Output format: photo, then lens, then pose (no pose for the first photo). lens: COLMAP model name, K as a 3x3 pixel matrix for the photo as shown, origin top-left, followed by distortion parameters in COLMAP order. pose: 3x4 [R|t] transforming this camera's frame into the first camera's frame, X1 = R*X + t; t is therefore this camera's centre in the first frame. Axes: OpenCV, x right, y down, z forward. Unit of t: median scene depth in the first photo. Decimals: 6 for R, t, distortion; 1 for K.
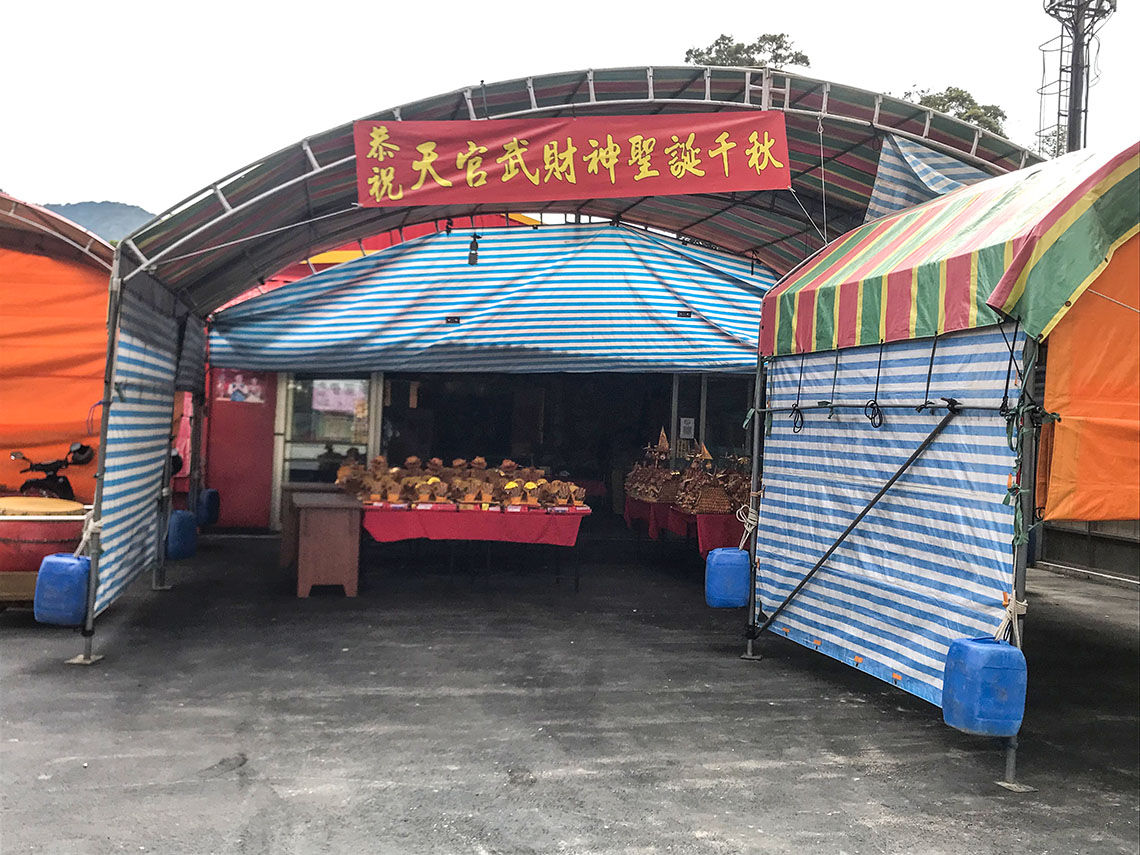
lens RADIAL K [[1117.4, 0, 570.0], [0, 1117.4, 427.5], [0, 0, 1]] dist [0.079717, -0.180129]
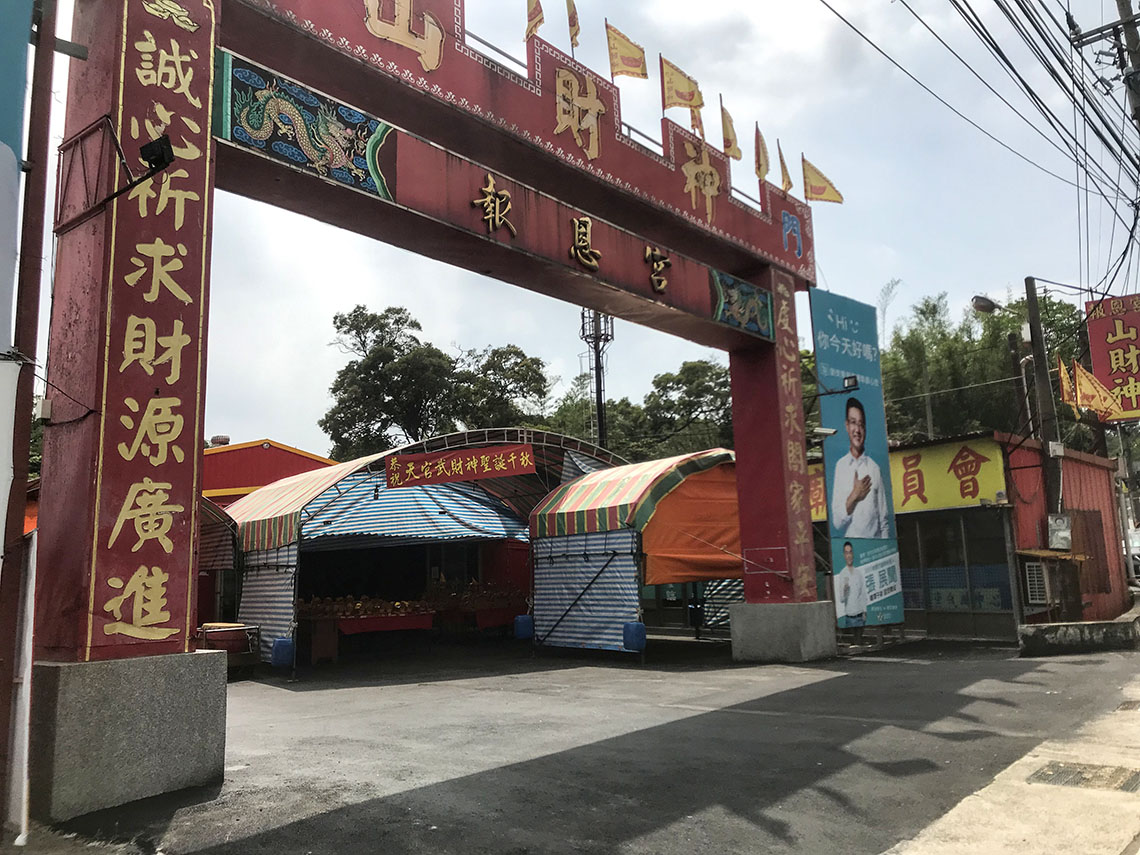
lens RADIAL K [[941.0, 0, 570.0], [0, 941.0, 427.5], [0, 0, 1]] dist [0.148734, 0.000387]
pose [[0.912503, -0.007924, 0.408993, -0.739441], [0.070679, 0.987829, -0.138555, -0.007041], [-0.402917, 0.155339, 0.901958, -1.213454]]
